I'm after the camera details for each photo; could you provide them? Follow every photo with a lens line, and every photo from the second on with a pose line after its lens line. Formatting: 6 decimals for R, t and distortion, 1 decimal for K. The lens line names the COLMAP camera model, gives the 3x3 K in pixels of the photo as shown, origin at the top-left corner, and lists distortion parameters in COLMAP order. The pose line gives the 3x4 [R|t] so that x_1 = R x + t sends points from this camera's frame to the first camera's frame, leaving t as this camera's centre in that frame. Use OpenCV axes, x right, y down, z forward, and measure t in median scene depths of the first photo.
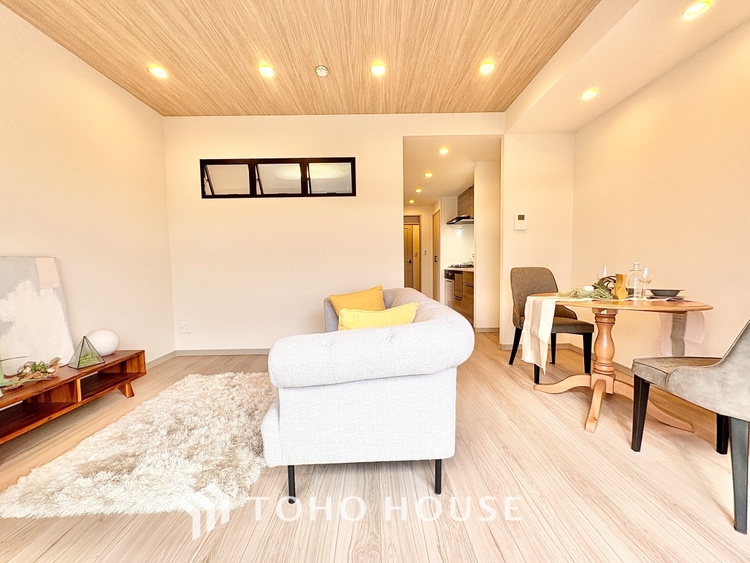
lens RADIAL K [[297.5, 0, 373.4], [0, 297.5, 286.4], [0, 0, 1]] dist [0.004059, -0.000895]
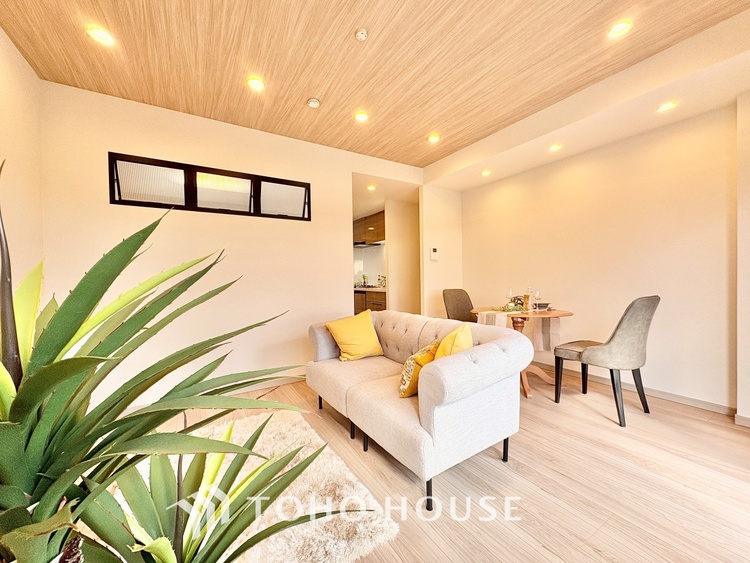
lens RADIAL K [[297.5, 0, 376.9], [0, 297.5, 285.5], [0, 0, 1]] dist [0.004059, -0.000895]
pose [[0.857011, -0.011243, 0.515176, -0.397643], [0.043580, 0.997762, -0.050720, -0.025738], [-0.513453, 0.065919, 0.855582, 0.039256]]
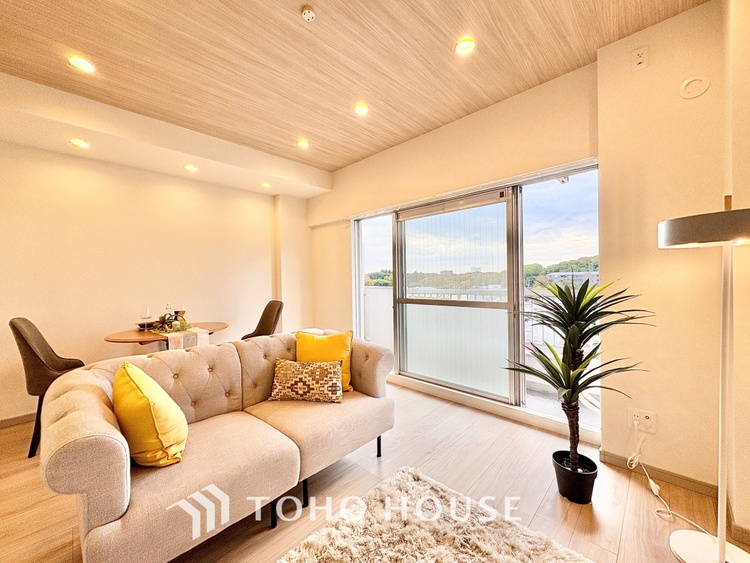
lens RADIAL K [[297.5, 0, 375.9], [0, 297.5, 281.5], [0, 0, 1]] dist [0.004059, -0.000895]
pose [[-0.720758, 0.017935, 0.692955, -0.484398], [0.079292, 0.995237, 0.056714, -0.109801], [-0.688637, 0.095822, -0.718747, 0.811762]]
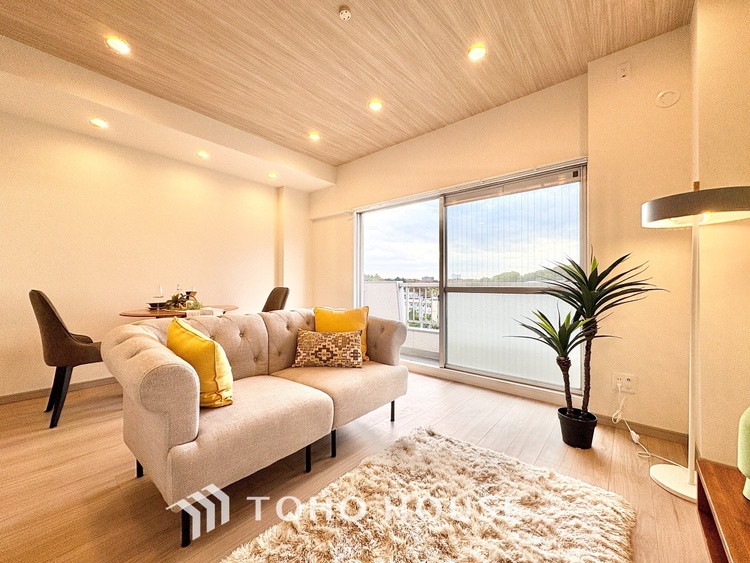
lens RADIAL K [[297.5, 0, 375.8], [0, 297.5, 281.6], [0, 0, 1]] dist [0.004059, -0.000895]
pose [[-0.761655, 0.015415, 0.647799, -0.465255], [0.057262, 0.997407, 0.043592, -0.059531], [-0.645448, 0.070296, -0.760563, 0.904491]]
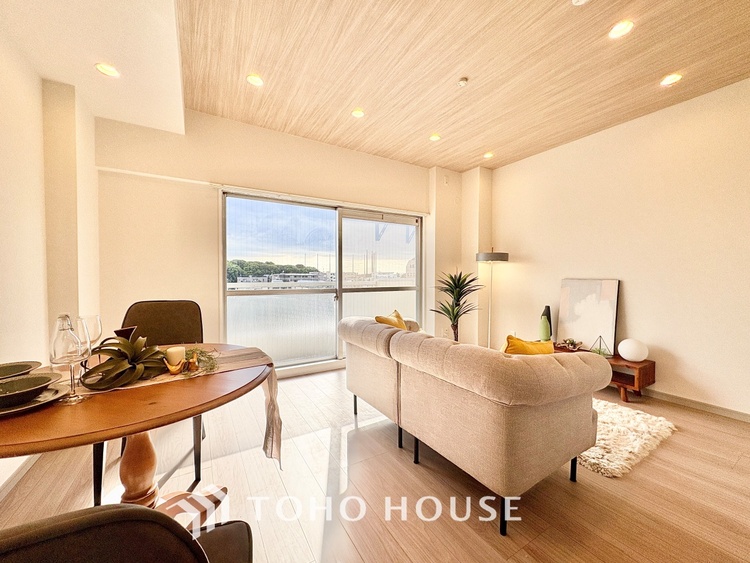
lens RADIAL K [[297.5, 0, 375.3], [0, 297.5, 282.6], [0, 0, 1]] dist [0.004059, -0.000895]
pose [[-0.852501, 0.021825, -0.522271, 0.434578], [-0.032937, 0.994900, 0.095339, -0.116345], [0.521688, 0.098479, -0.847434, 1.020132]]
